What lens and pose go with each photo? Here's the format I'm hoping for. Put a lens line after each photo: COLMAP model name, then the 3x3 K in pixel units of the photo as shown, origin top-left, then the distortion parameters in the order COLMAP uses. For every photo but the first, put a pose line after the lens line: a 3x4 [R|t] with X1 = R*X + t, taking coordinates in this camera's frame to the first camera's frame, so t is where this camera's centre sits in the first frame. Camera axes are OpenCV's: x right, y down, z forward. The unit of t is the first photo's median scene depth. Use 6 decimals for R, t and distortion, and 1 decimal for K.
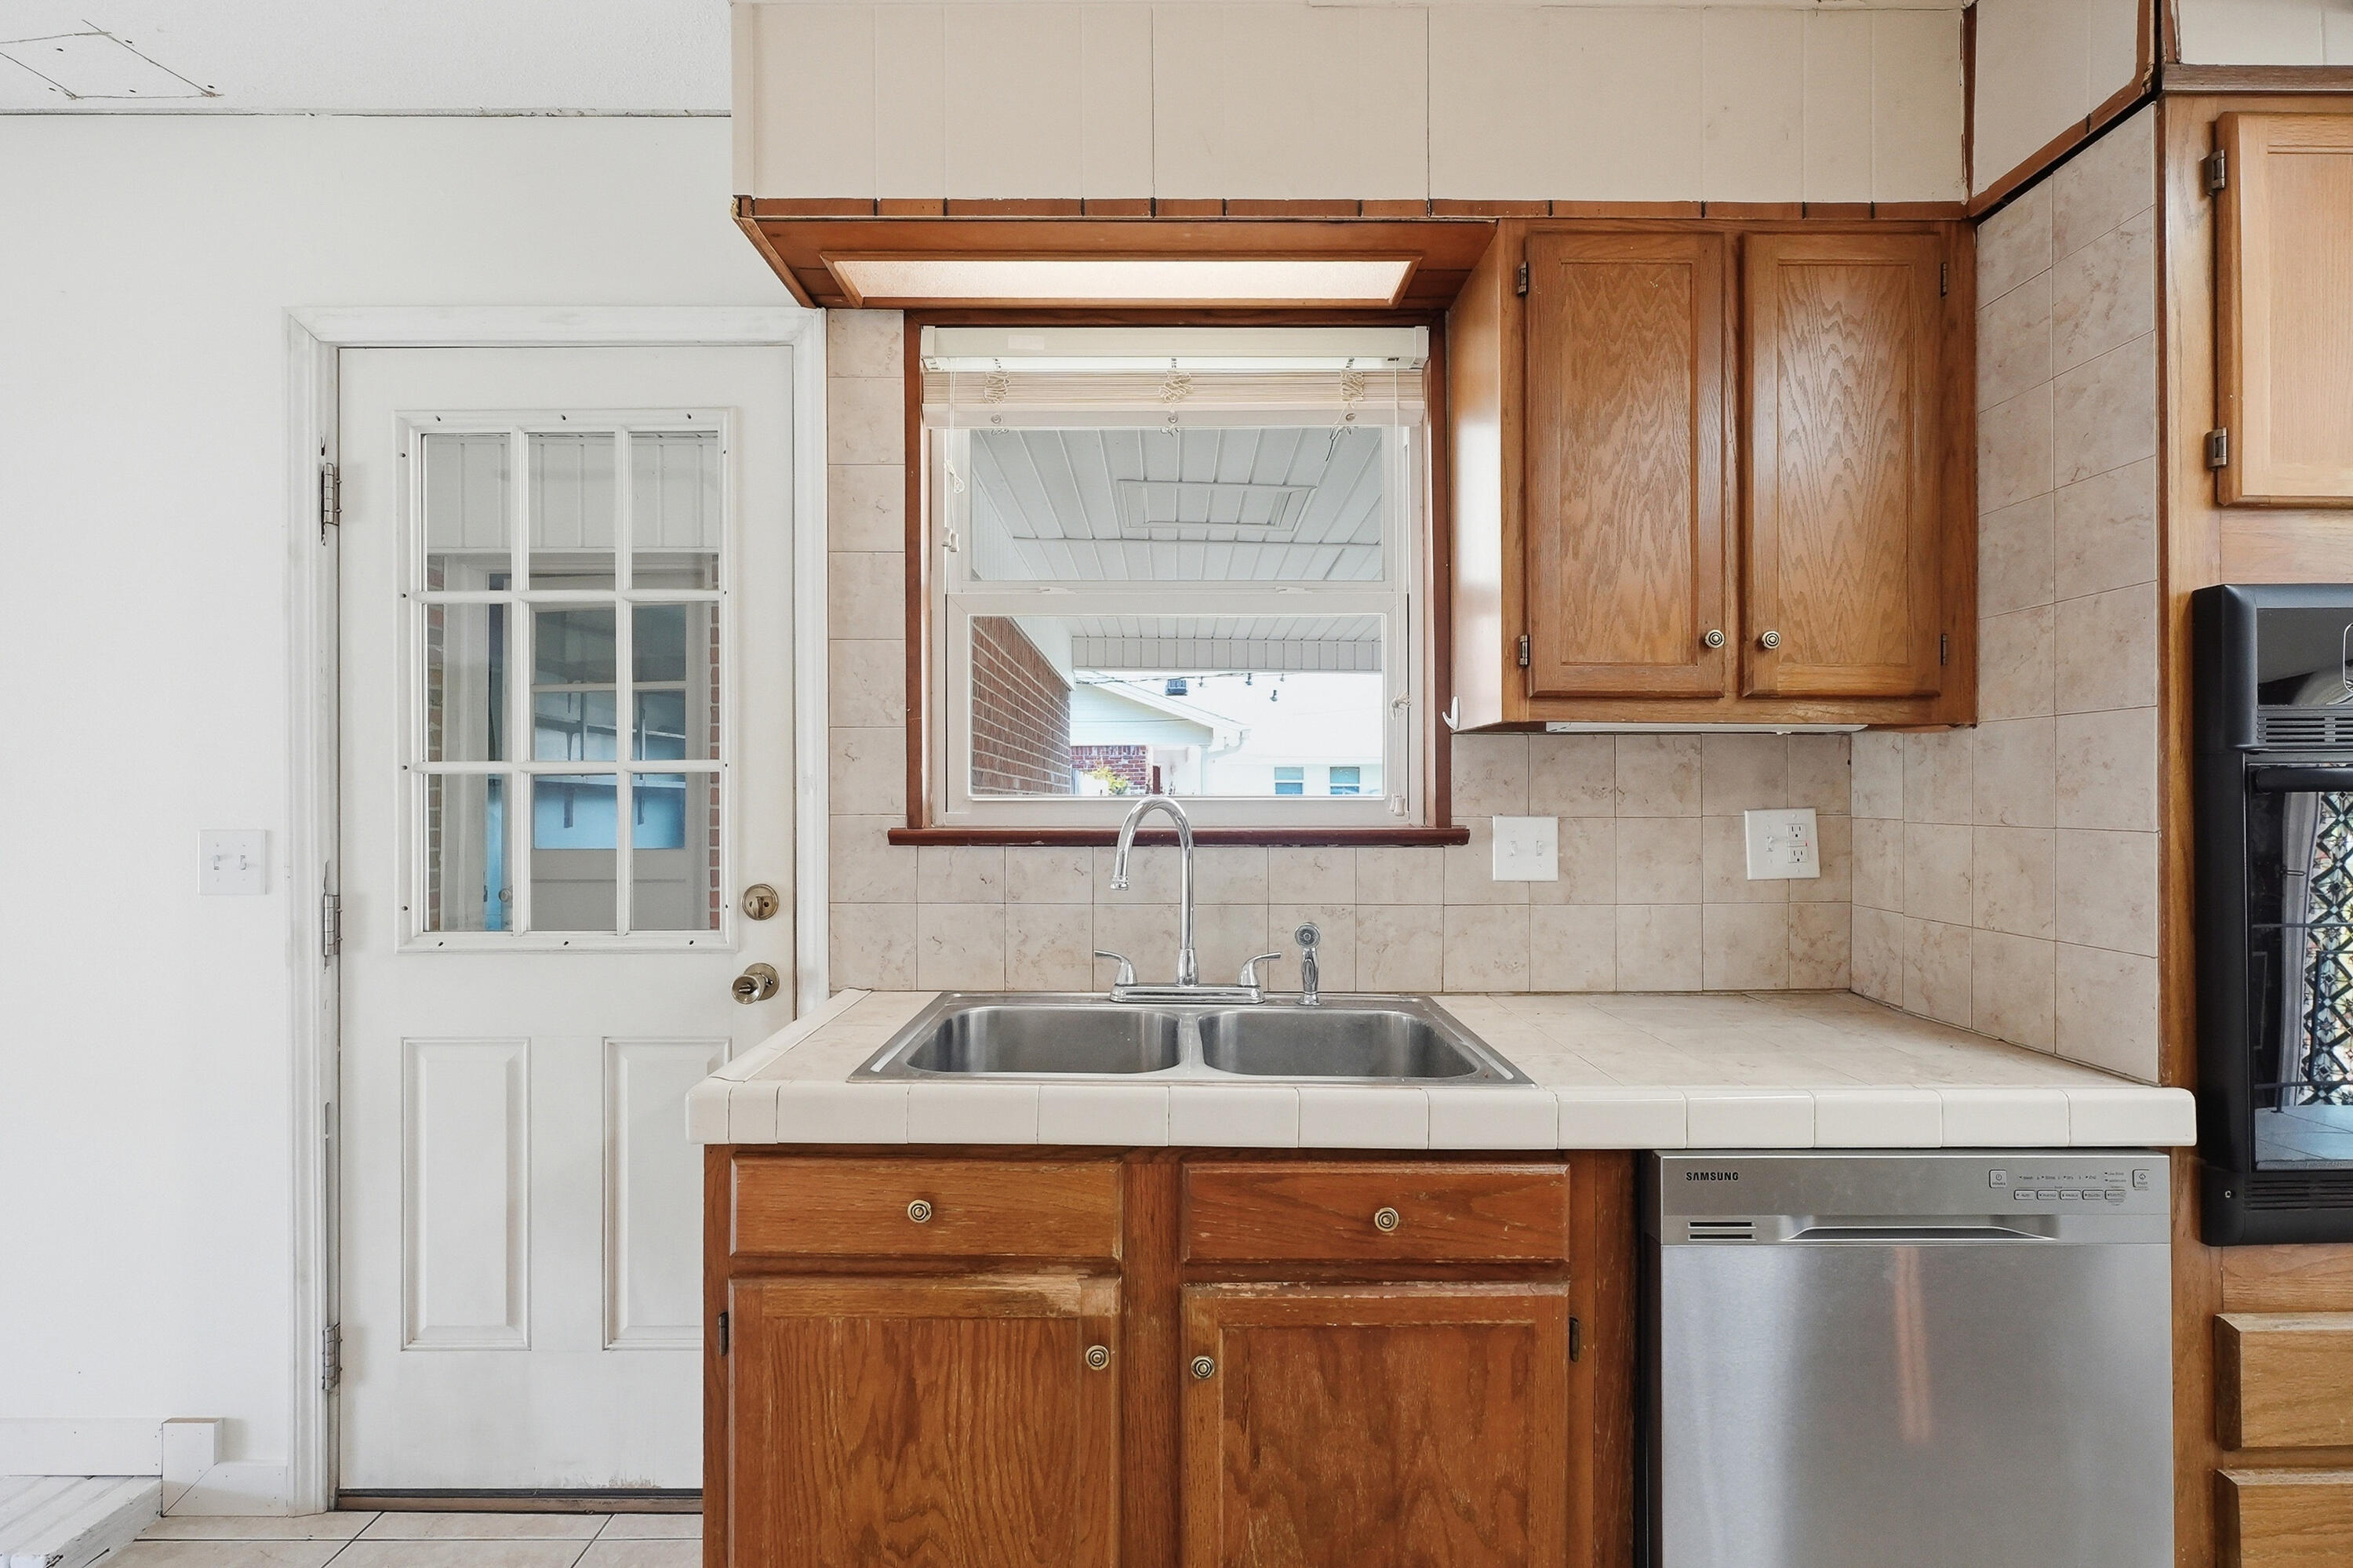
lens RADIAL K [[1090.9, 0, 1175.9], [0, 1090.9, 787.2], [0, 0, 1]] dist [-0.000369, -0.000220]
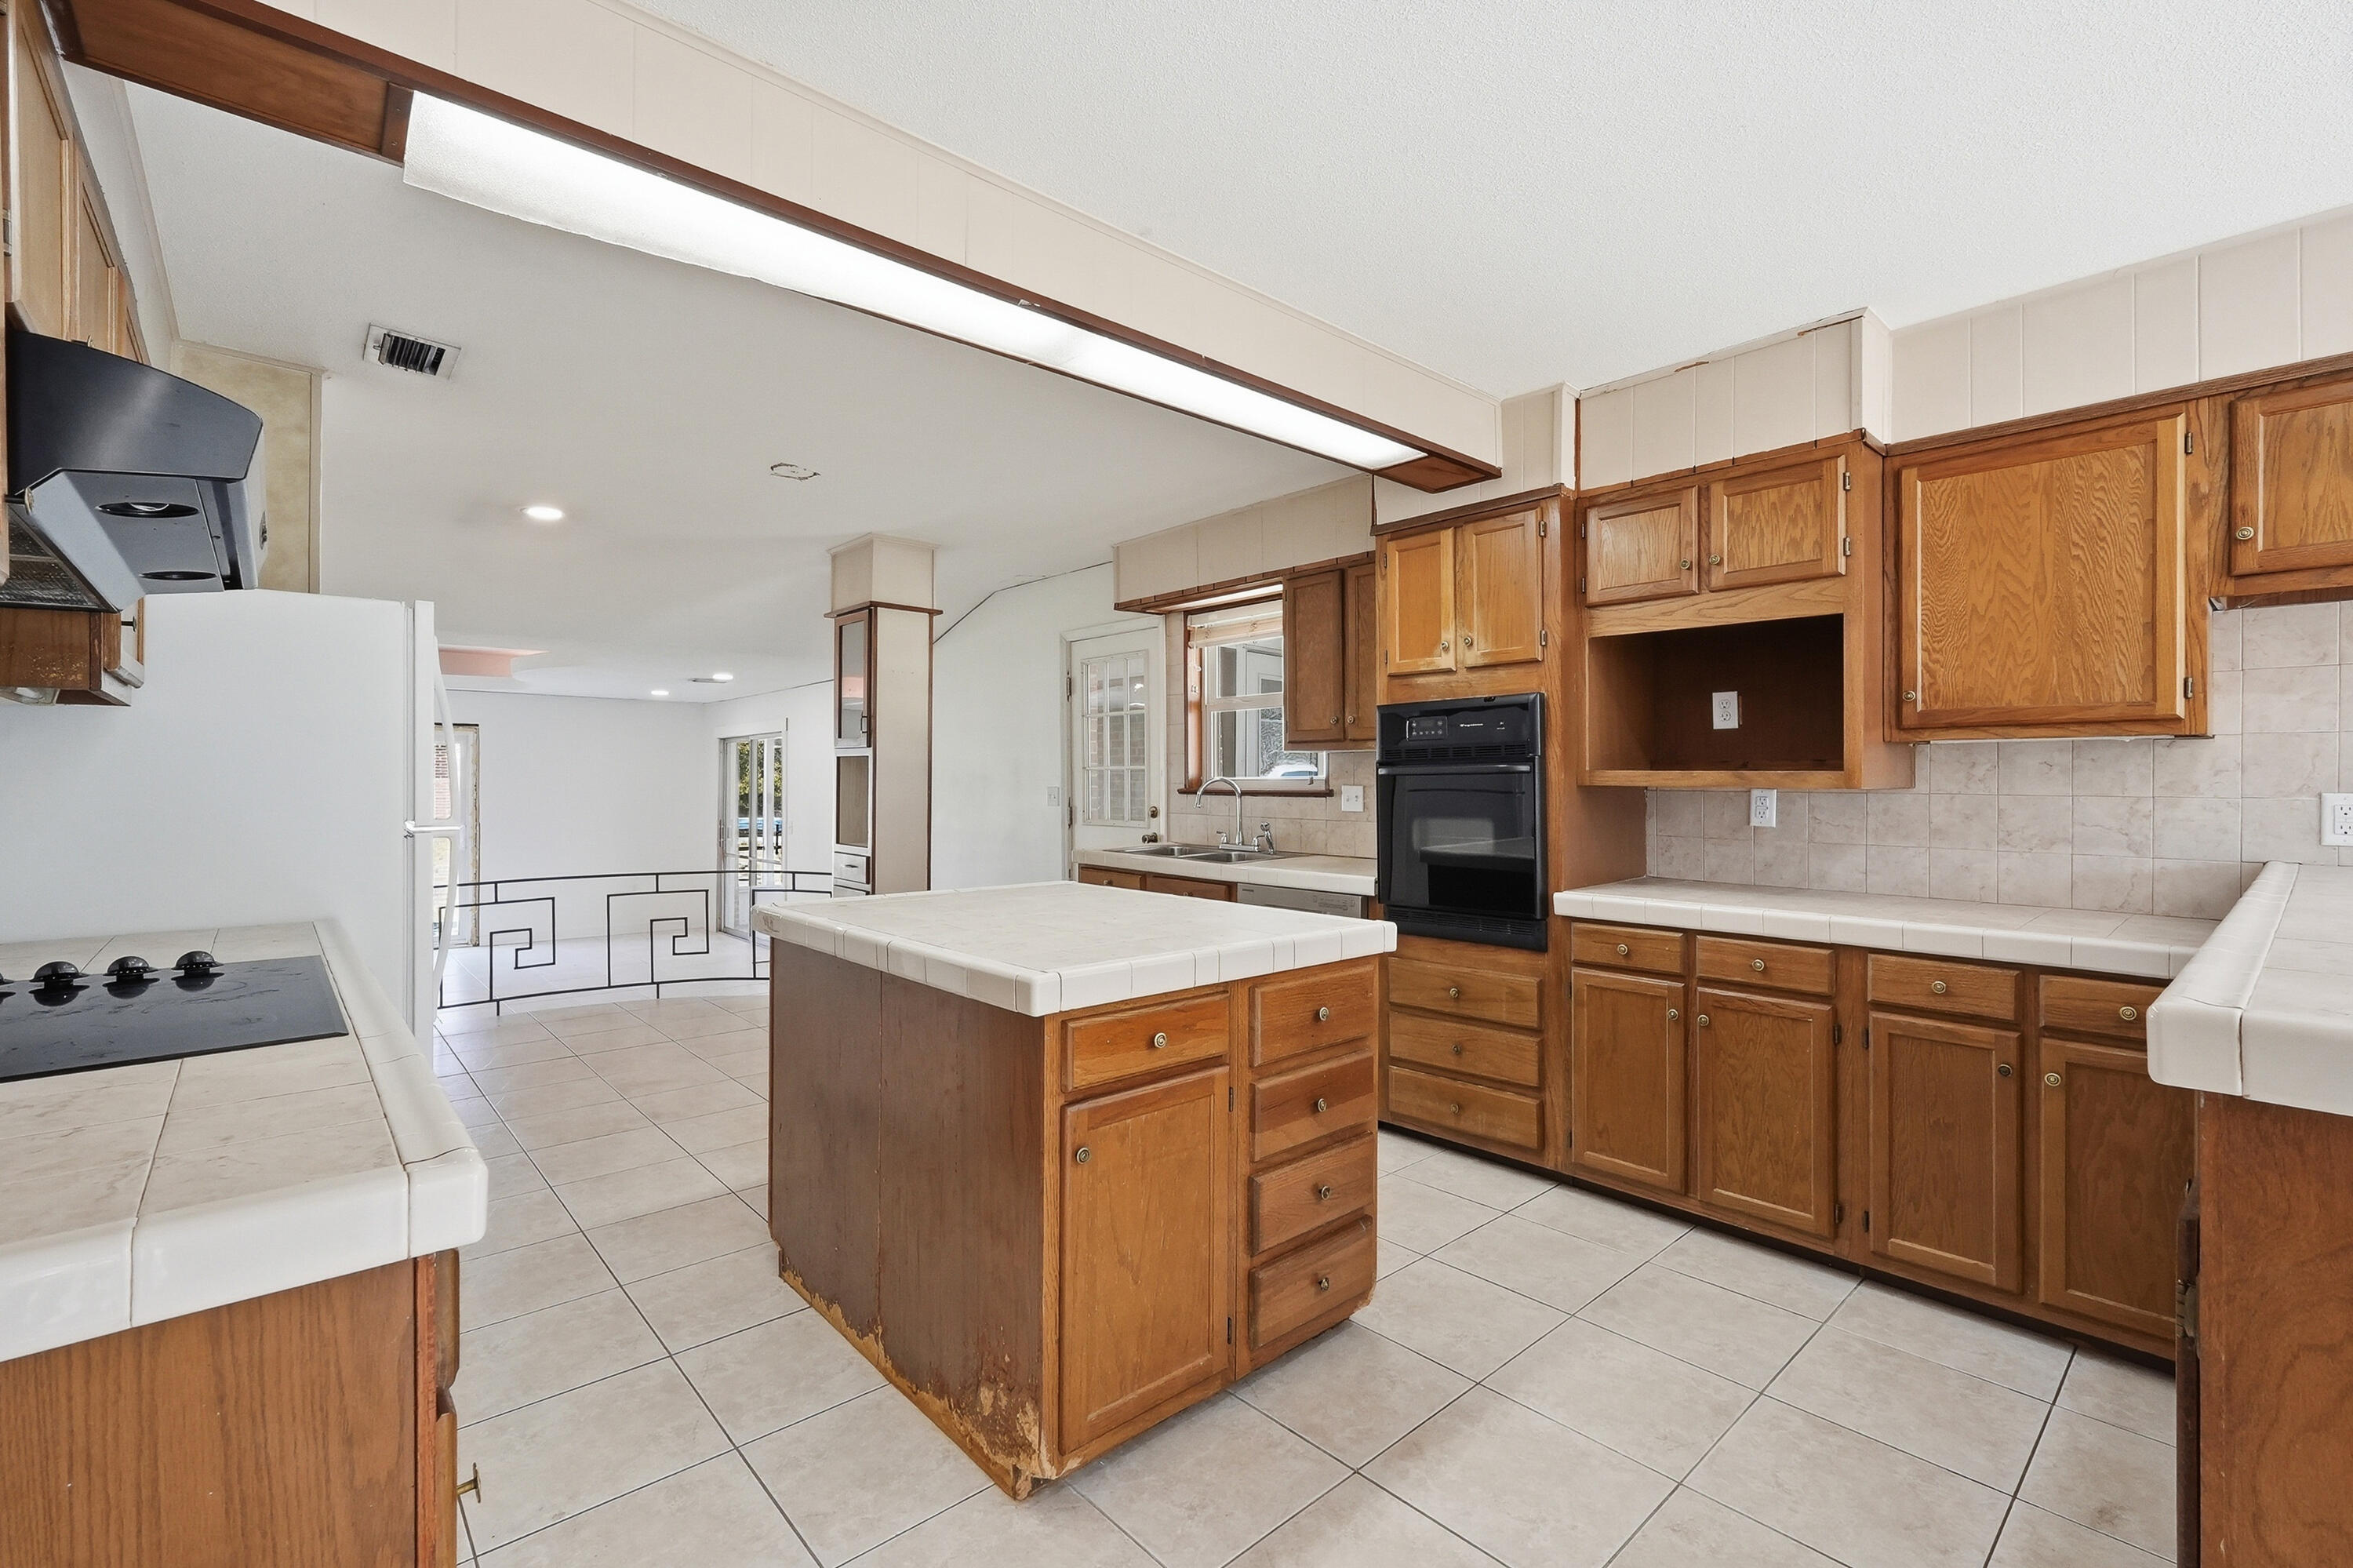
lens RADIAL K [[1044.2, 0, 1183.0], [0, 1044.2, 789.9], [0, 0, 1]] dist [-0.001248, -0.000152]
pose [[0.667117, 0.007555, -0.744915, 1.933607], [0.007679, 0.999826, 0.017017, -0.006751], [0.744914, -0.017072, 0.666942, -0.920799]]
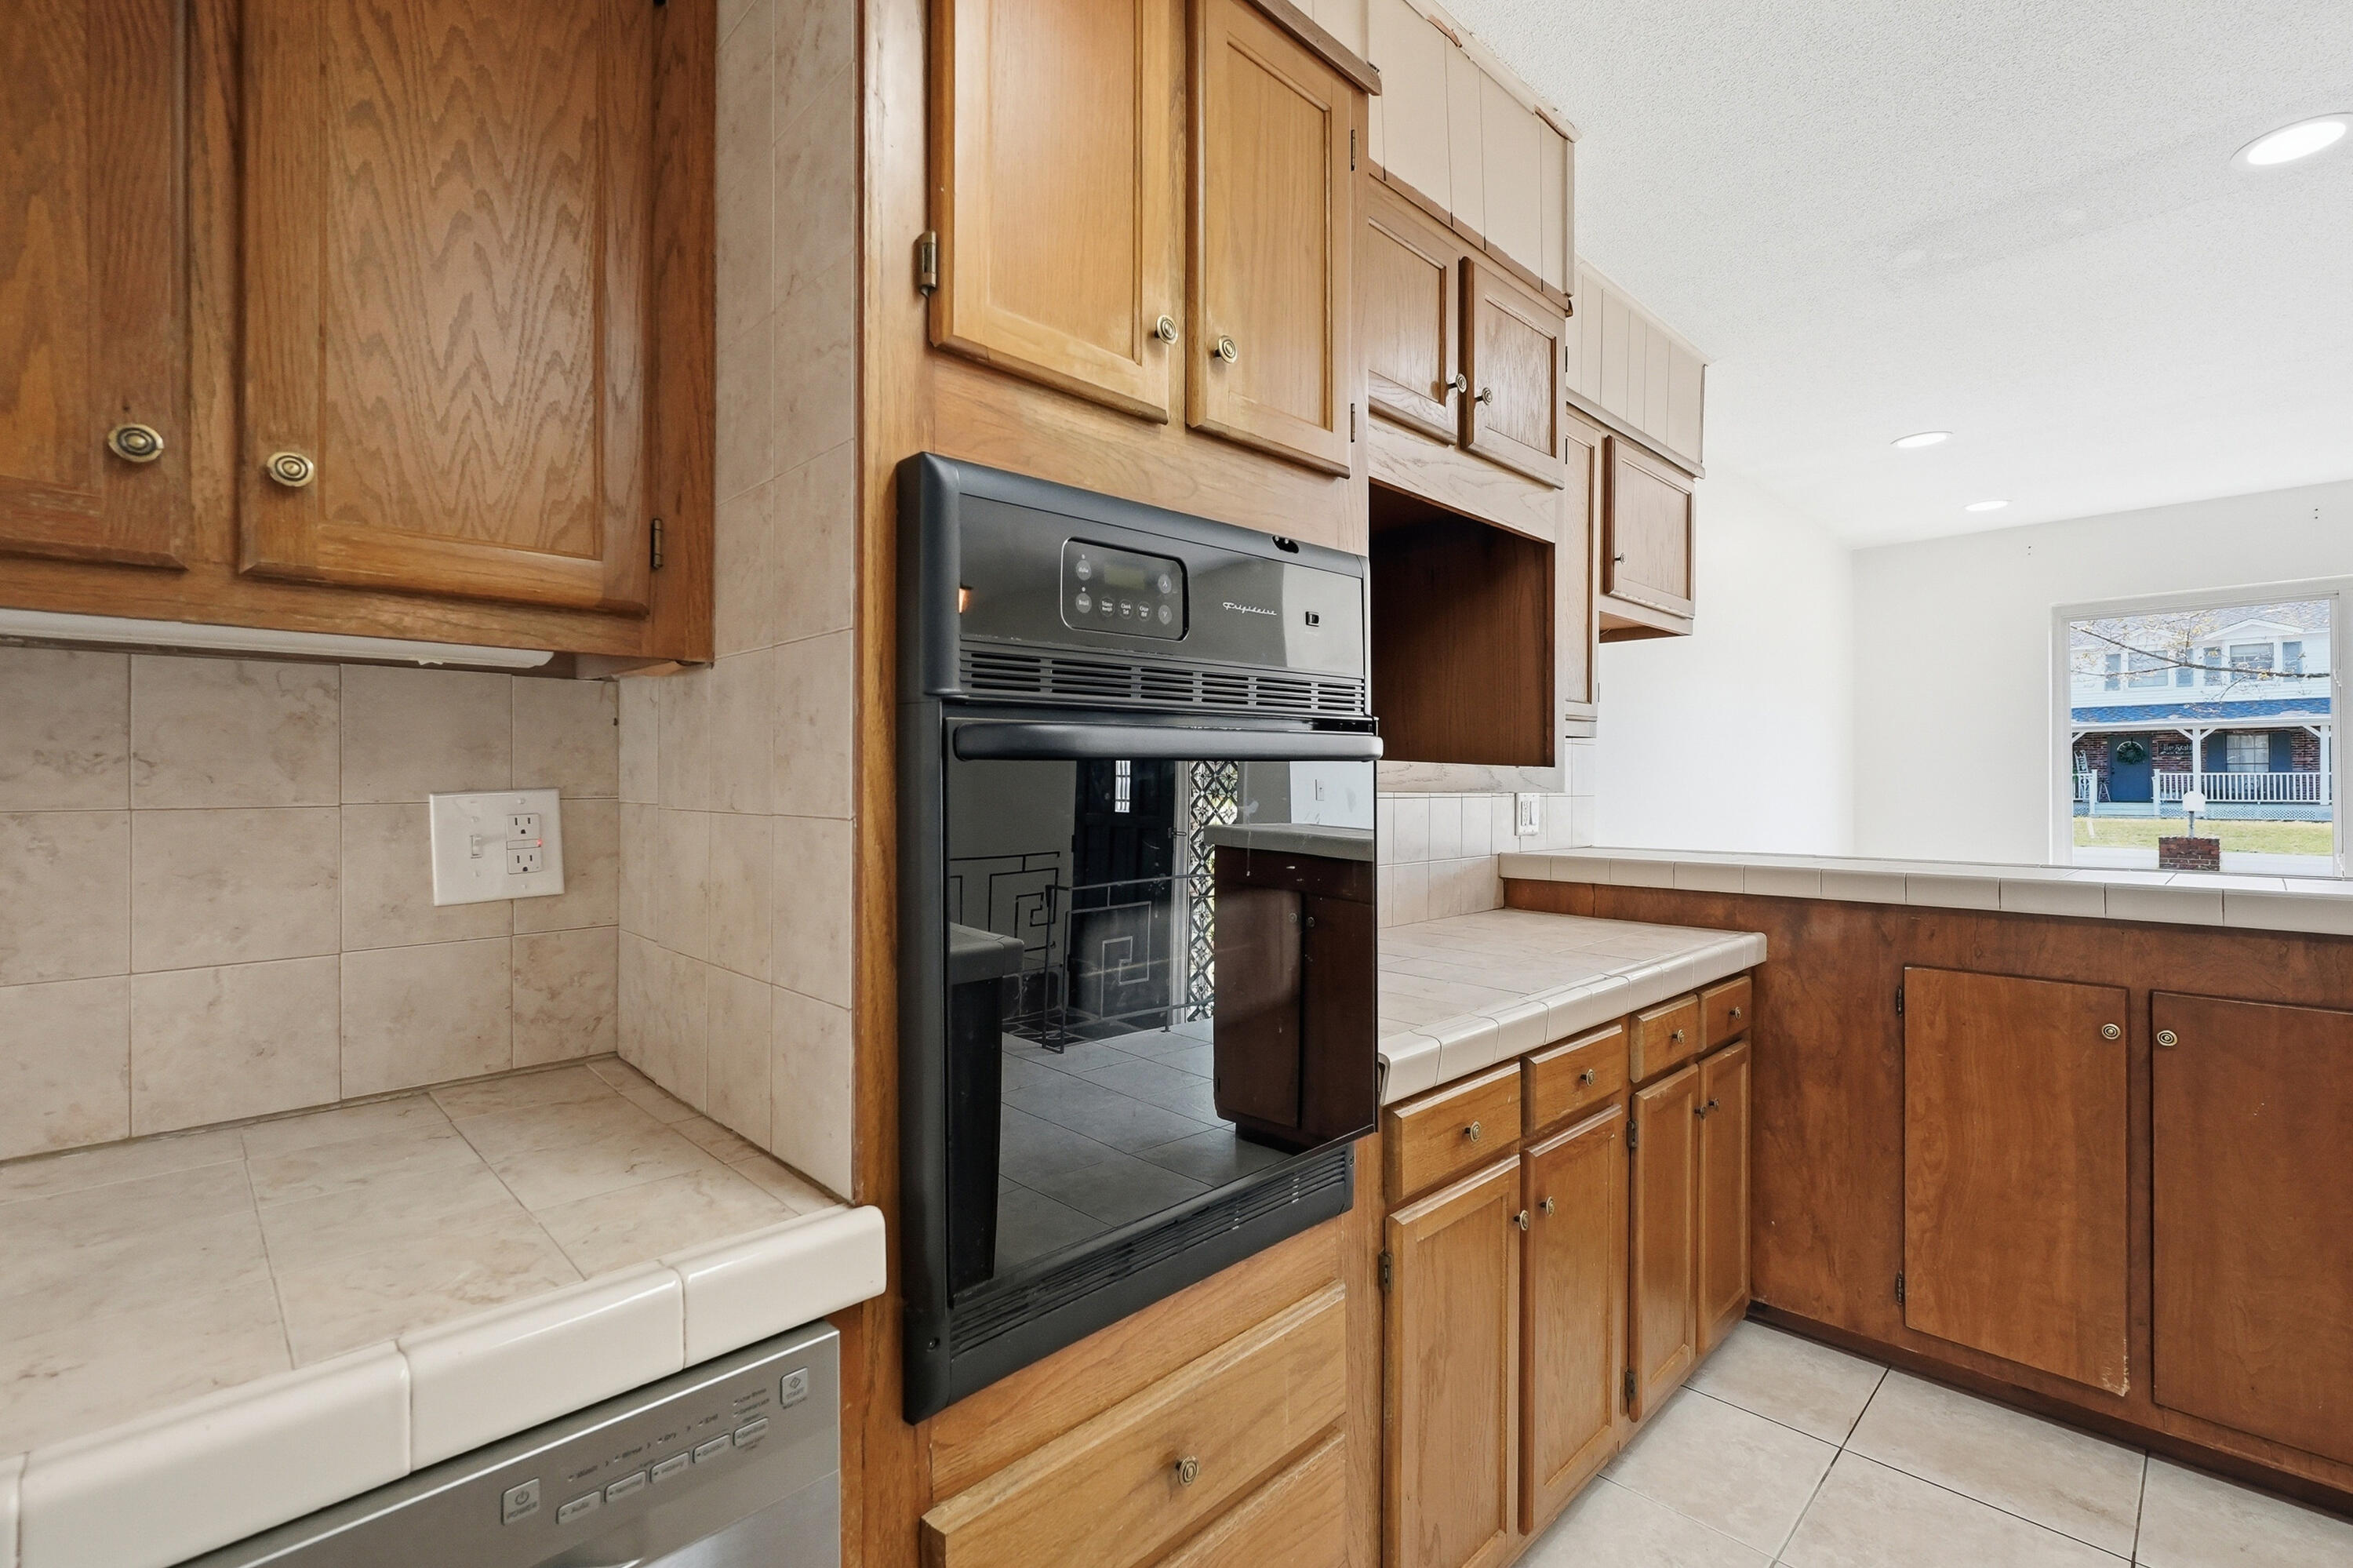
lens RADIAL K [[1044.2, 0, 1183.0], [0, 1044.2, 789.9], [0, 0, 1]] dist [-0.001248, -0.000152]
pose [[0.716344, -0.009408, 0.697684, 0.441792], [-0.002683, 0.999865, 0.016237, 0.008937], [-0.697742, -0.013503, 0.716221, 0.298884]]
